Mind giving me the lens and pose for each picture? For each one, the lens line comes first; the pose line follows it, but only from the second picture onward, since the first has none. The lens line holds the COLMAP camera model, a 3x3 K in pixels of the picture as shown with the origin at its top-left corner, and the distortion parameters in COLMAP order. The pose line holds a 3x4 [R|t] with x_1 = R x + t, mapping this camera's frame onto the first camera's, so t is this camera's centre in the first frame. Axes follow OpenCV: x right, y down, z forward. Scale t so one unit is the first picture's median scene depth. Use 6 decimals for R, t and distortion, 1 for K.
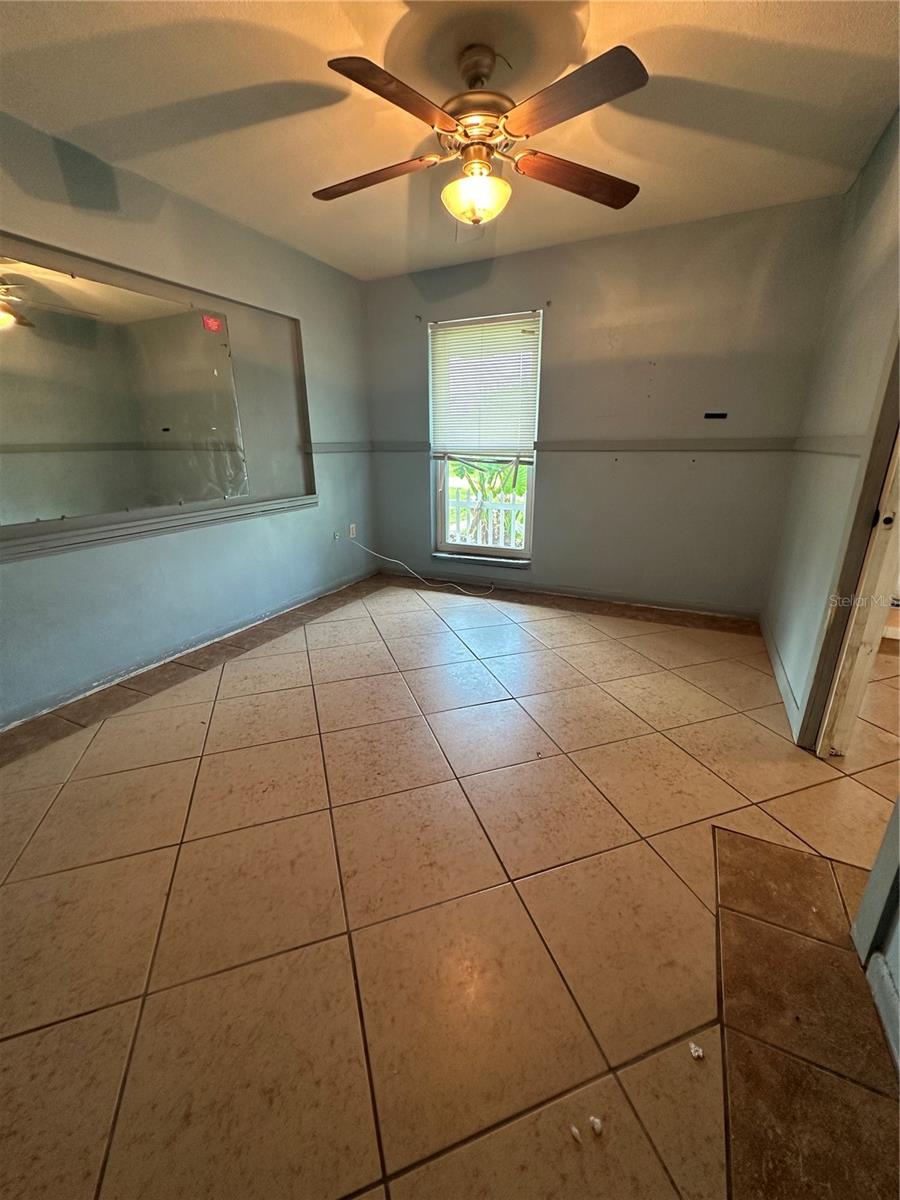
lens RADIAL K [[477.9, 0, 446.4], [0, 477.9, 598.2], [0, 0, 1]] dist [-0.003704, 0.000686]
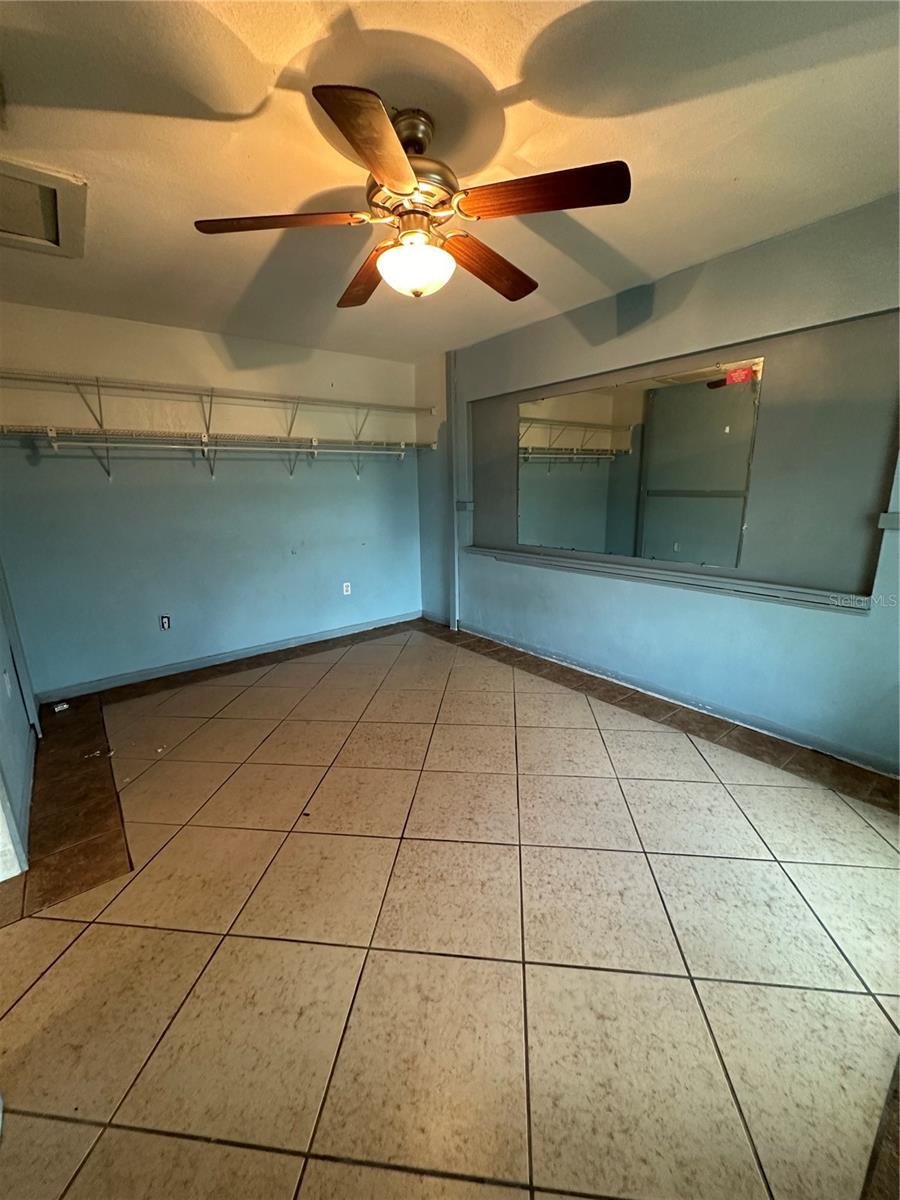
lens RADIAL K [[477.9, 0, 452.9], [0, 477.9, 600.9], [0, 0, 1]] dist [-0.003704, 0.000686]
pose [[-0.416384, 0.232411, -0.878982, 0.579440], [-0.260121, 0.895912, 0.360110, -0.370486], [0.871184, 0.378585, -0.312588, 0.943607]]
